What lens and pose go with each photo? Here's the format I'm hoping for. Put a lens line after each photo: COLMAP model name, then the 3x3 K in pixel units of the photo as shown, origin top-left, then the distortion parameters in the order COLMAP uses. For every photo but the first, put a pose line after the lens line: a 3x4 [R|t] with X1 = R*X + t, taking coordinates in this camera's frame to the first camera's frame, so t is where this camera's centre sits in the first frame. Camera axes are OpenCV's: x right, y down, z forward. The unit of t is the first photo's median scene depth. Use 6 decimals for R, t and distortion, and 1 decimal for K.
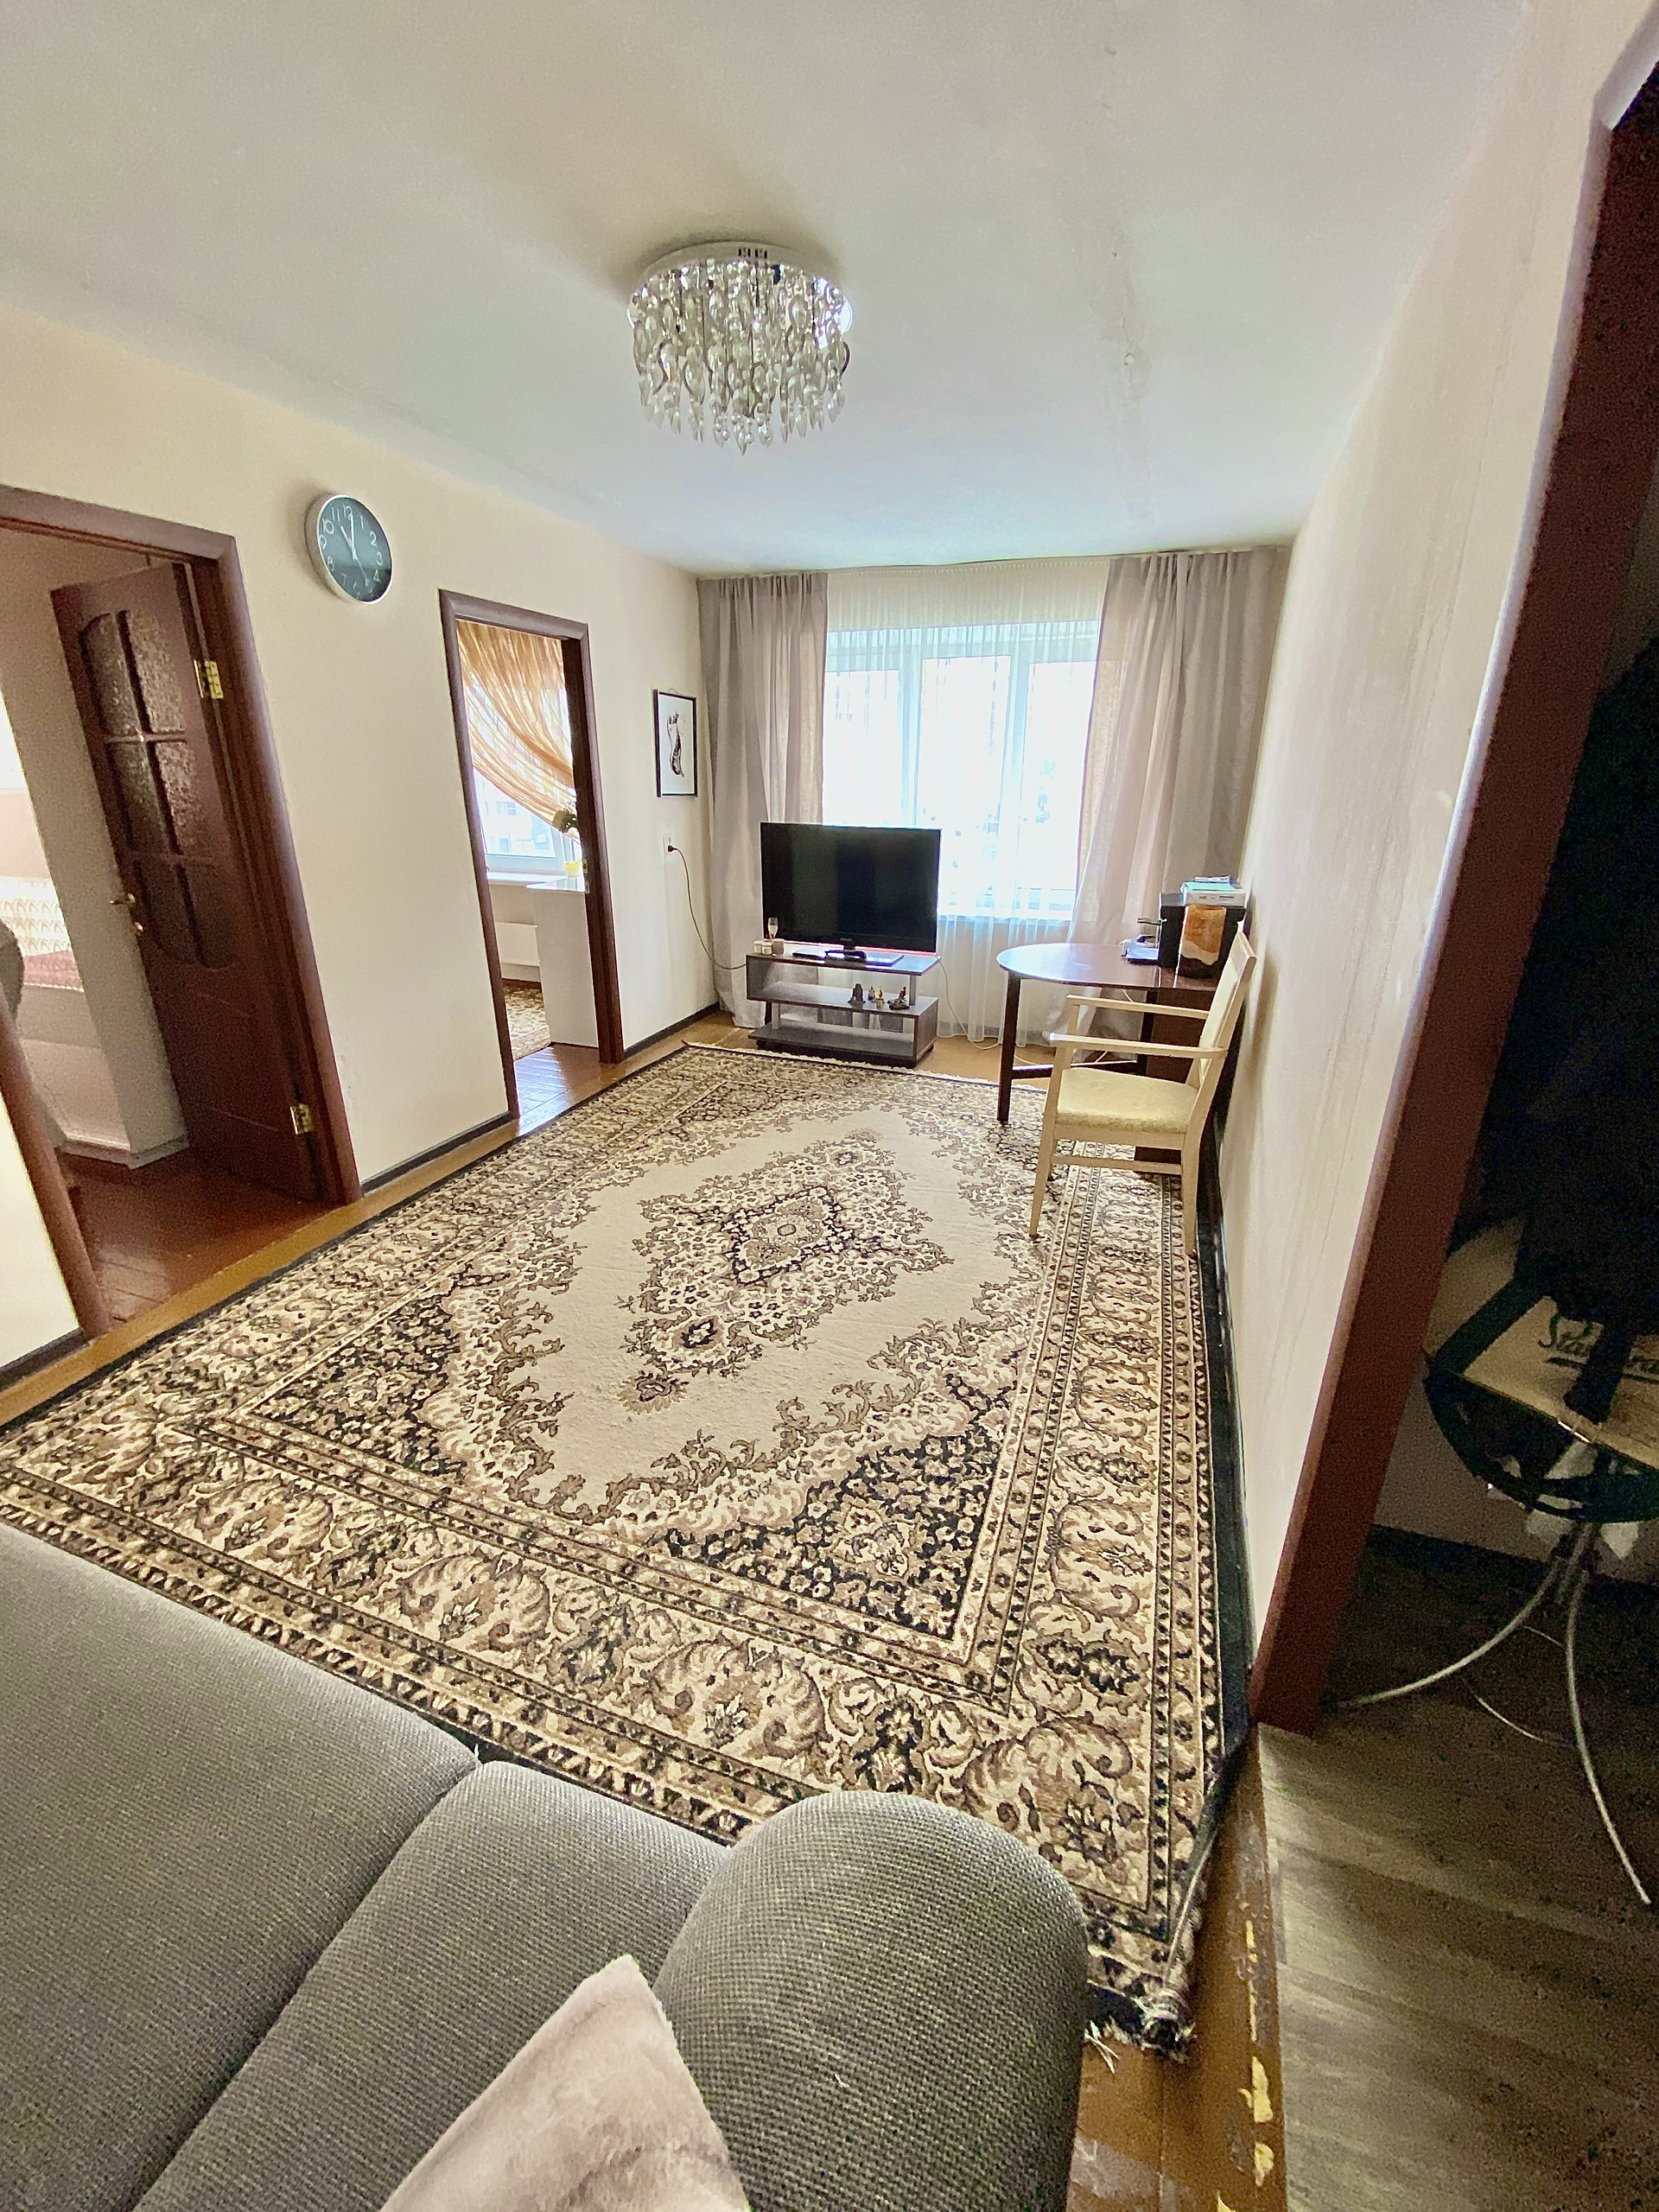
lens RADIAL K [[912.3, 0, 835.2], [0, 912.3, 1119.3], [0, 0, 1]] dist [0.001546, -0.001927]
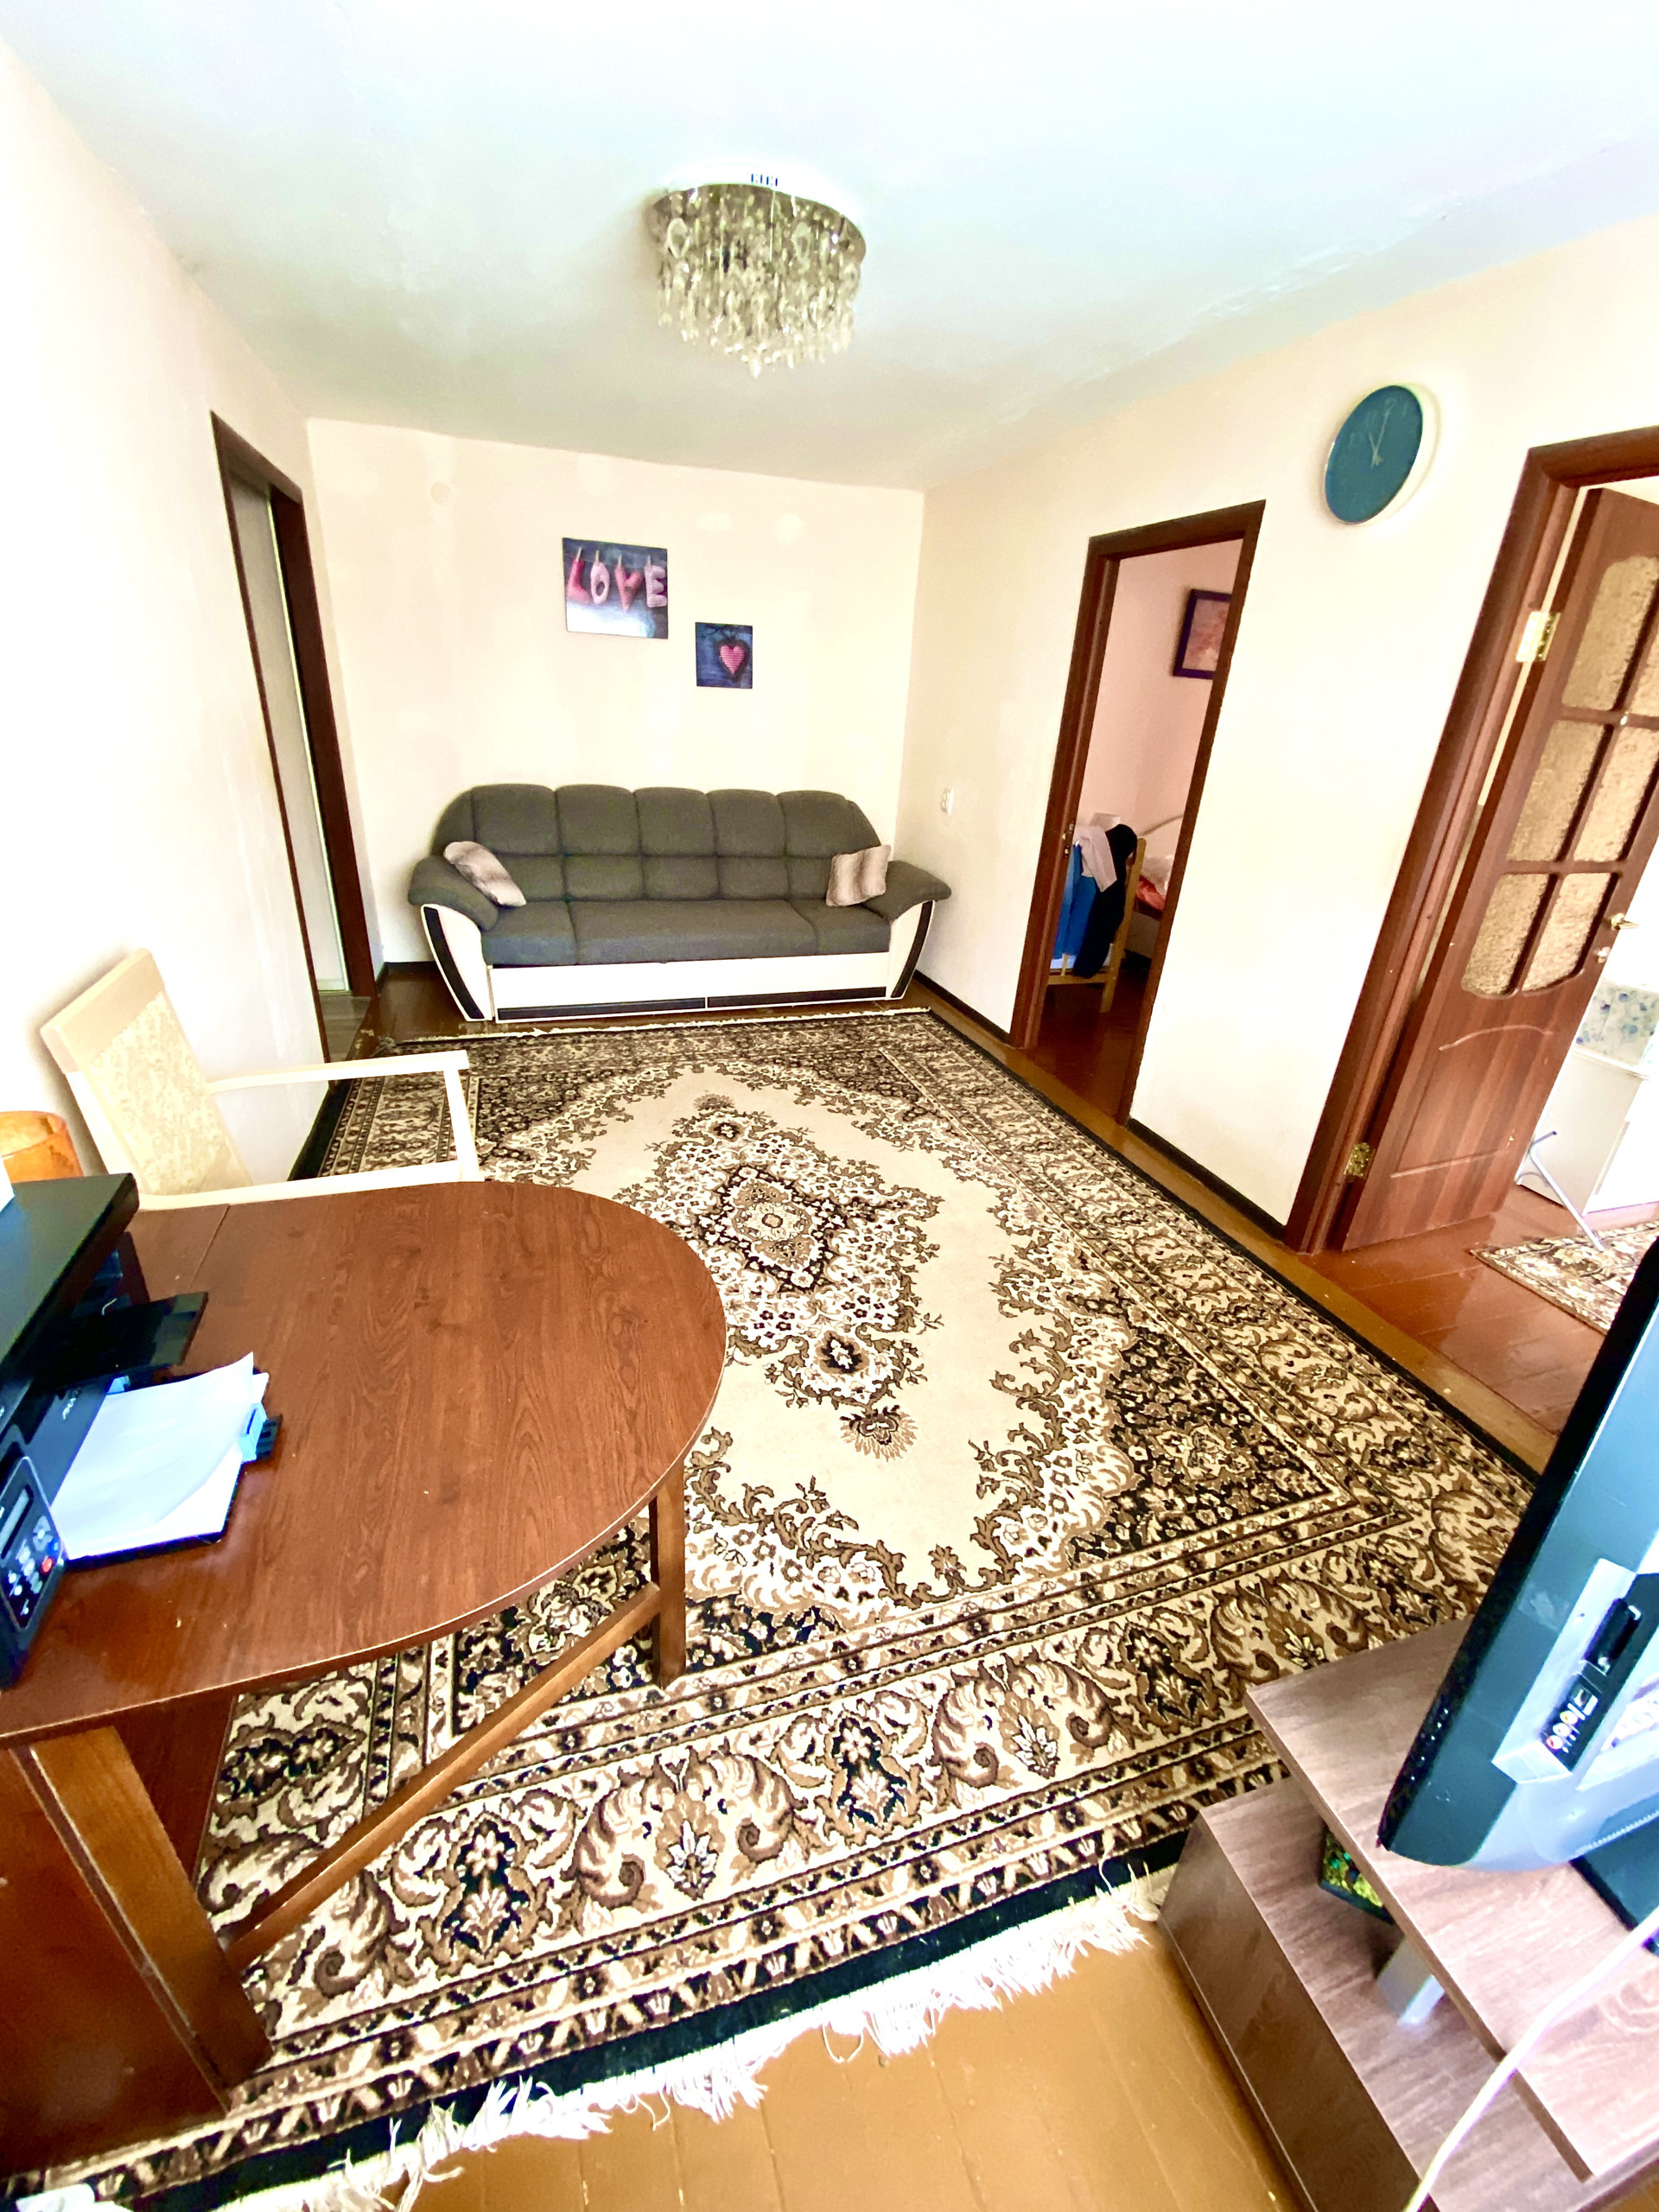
lens RADIAL K [[912.3, 0, 834.0], [0, 912.3, 1107.6], [0, 0, 1]] dist [0.001546, -0.001927]
pose [[-0.795388, 0.187610, -0.576334, 0.426888], [-0.280501, 0.728988, 0.624417, -0.580561], [0.537287, 0.658316, -0.527203, 1.555098]]
